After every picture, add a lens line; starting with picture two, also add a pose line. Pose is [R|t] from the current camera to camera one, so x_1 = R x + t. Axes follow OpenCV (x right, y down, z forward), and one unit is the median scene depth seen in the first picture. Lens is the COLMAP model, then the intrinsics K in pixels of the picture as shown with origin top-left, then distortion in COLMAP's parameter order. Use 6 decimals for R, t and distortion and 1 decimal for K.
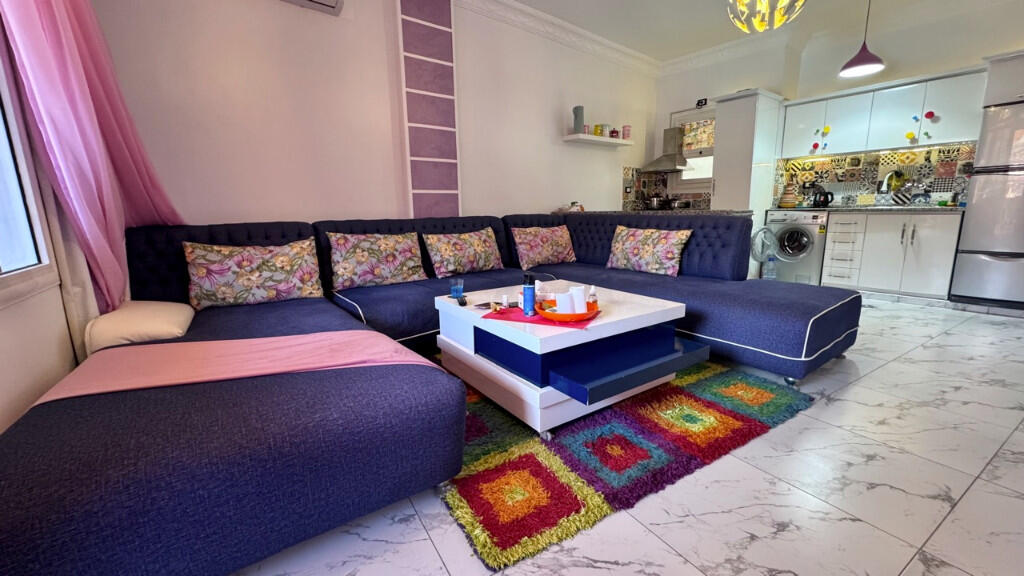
lens RADIAL K [[407.8, 0, 510.0], [0, 407.8, 287.6], [0, 0, 1]] dist [-0.003891, -0.000344]
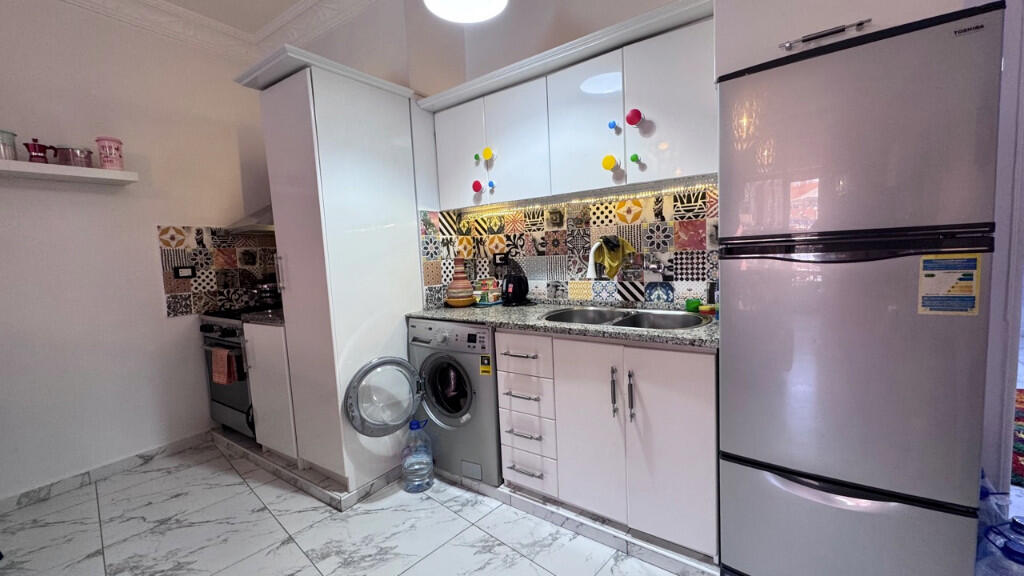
lens RADIAL K [[407.8, 0, 511.8], [0, 407.8, 287.0], [0, 0, 1]] dist [-0.003891, -0.000344]
pose [[0.962683, -0.045574, 0.266766, 0.668599], [0.075808, 0.991668, -0.104154, -0.176806], [-0.259797, 0.120490, 0.958117, 0.542012]]
